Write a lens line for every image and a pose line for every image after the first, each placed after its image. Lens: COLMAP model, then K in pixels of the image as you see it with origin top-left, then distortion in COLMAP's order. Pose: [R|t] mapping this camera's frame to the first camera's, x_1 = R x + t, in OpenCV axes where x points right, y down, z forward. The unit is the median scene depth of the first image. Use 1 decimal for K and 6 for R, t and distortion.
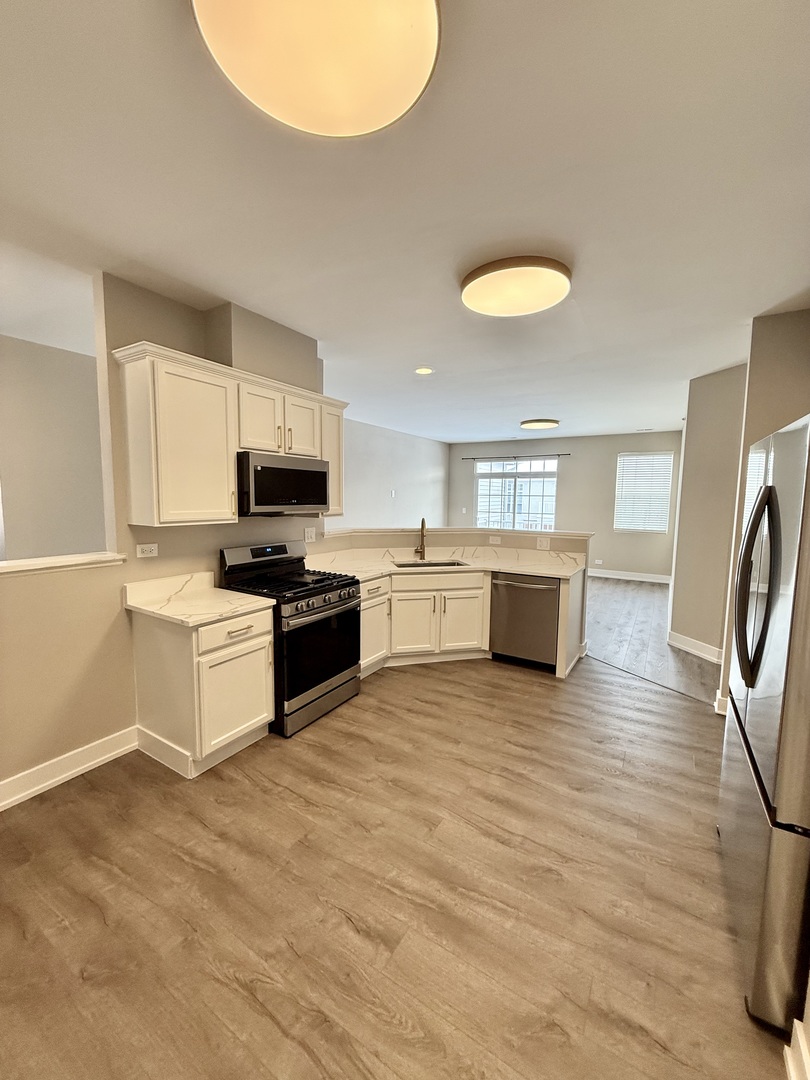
lens RADIAL K [[435.3, 0, 403.7], [0, 435.3, 539.5], [0, 0, 1]] dist [-0.000326, -0.000050]
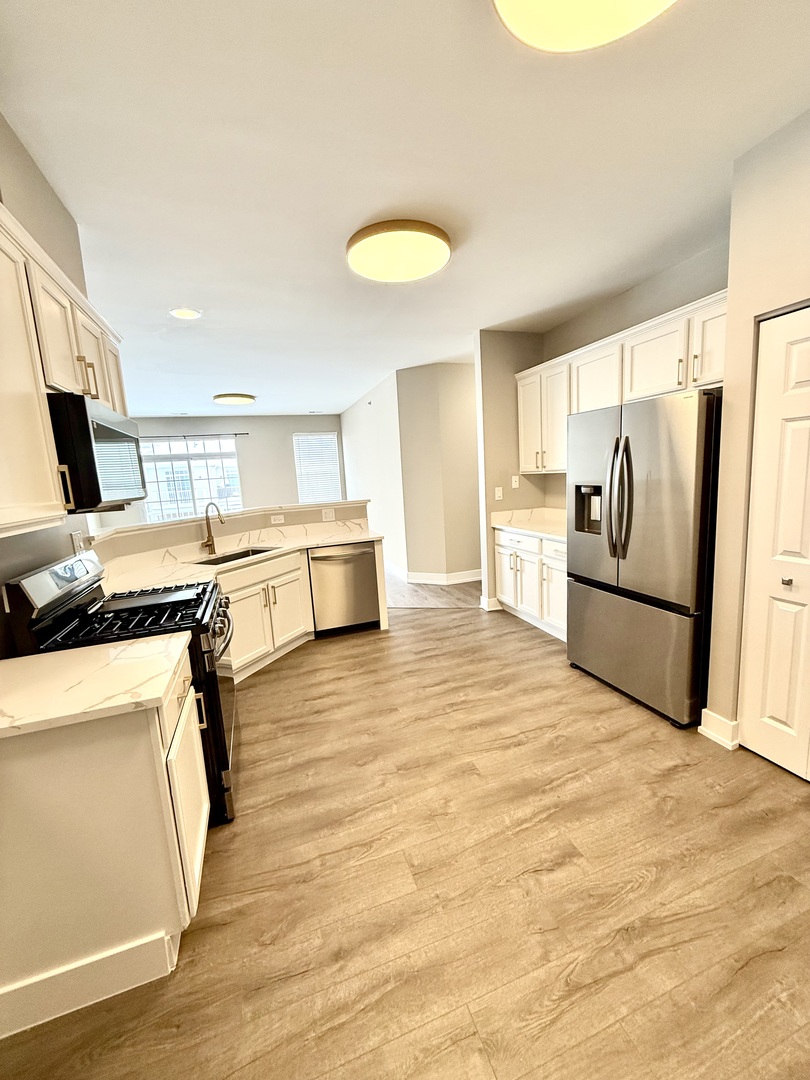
lens RADIAL K [[435.3, 0, 403.7], [0, 435.3, 539.5], [0, 0, 1]] dist [-0.000326, -0.000050]
pose [[0.617914, -0.167291, 0.768242, -0.617076], [0.146071, 0.984517, 0.096898, -0.012177], [-0.772558, 0.052343, 0.632783, 0.364292]]
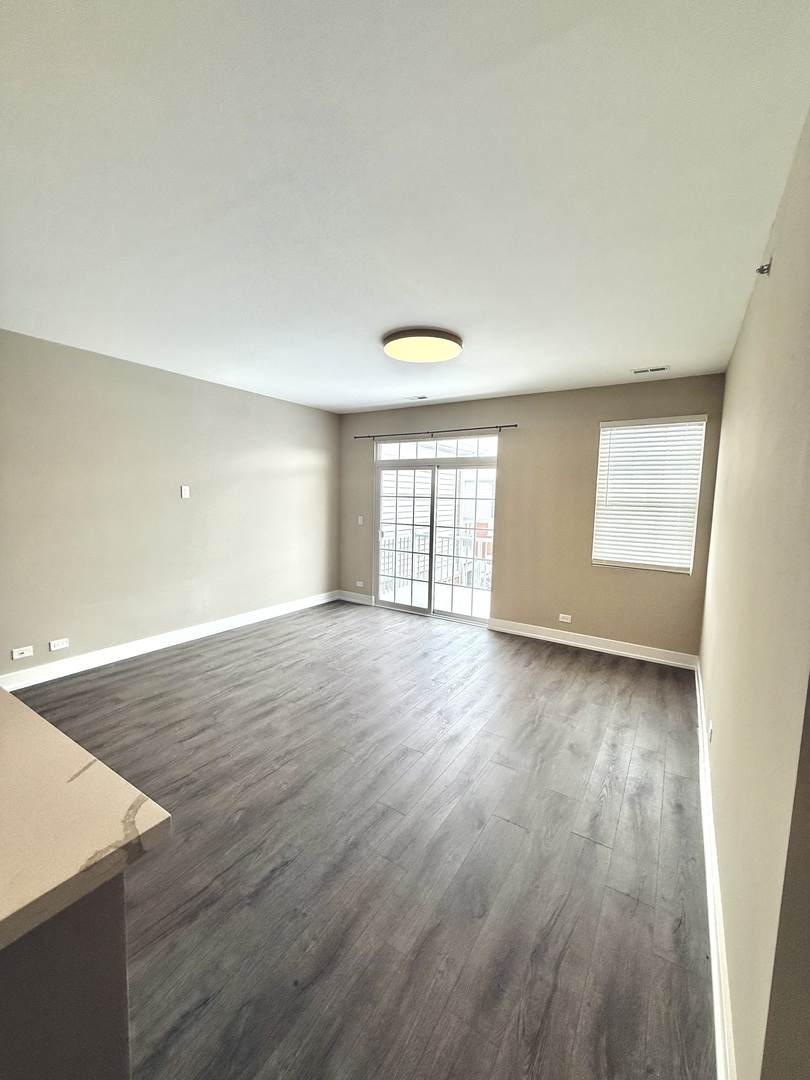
lens RADIAL K [[435.3, 0, 403.7], [0, 435.3, 539.5], [0, 0, 1]] dist [-0.000326, -0.000050]
pose [[0.999890, 0.011194, -0.009743, 0.755483], [-0.011198, 0.999937, -0.000311, -0.143983], [0.009739, 0.000420, 0.999952, 1.355722]]
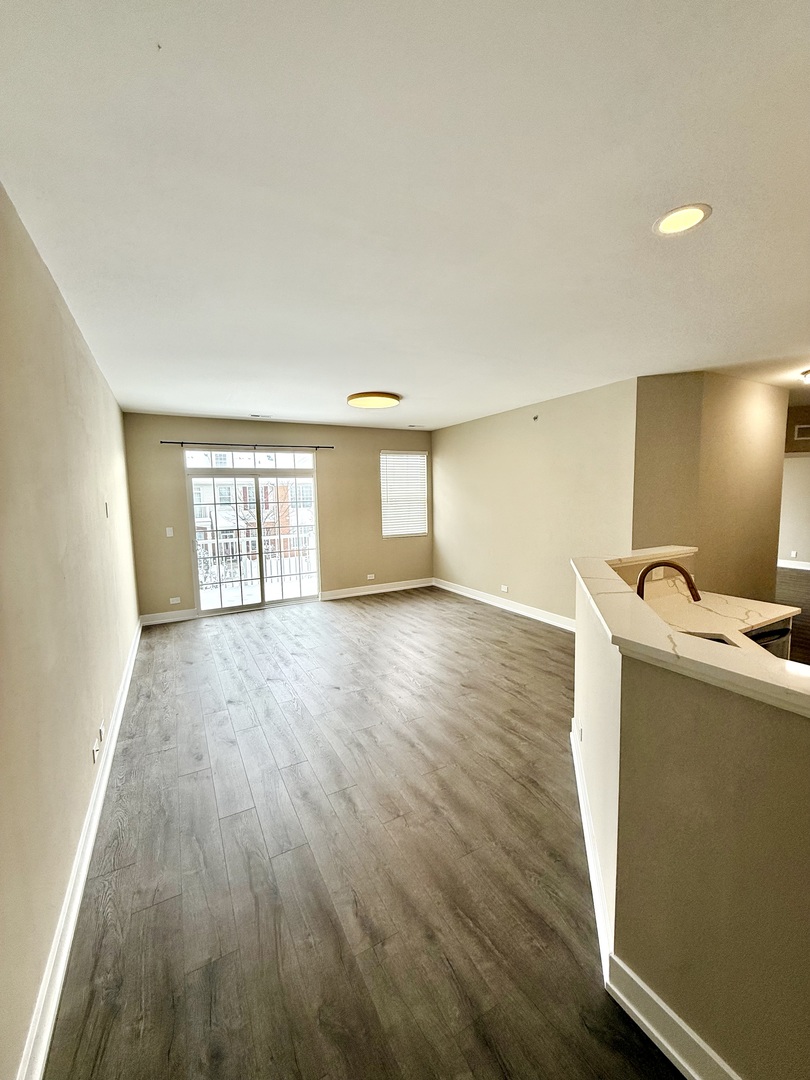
lens RADIAL K [[435.3, 0, 403.7], [0, 435.3, 539.5], [0, 0, 1]] dist [-0.000326, -0.000050]
pose [[0.490094, -0.104984, 0.865324, -0.771832], [0.121457, 0.991261, 0.051474, -0.176320], [-0.863166, 0.079872, 0.498563, 1.604603]]
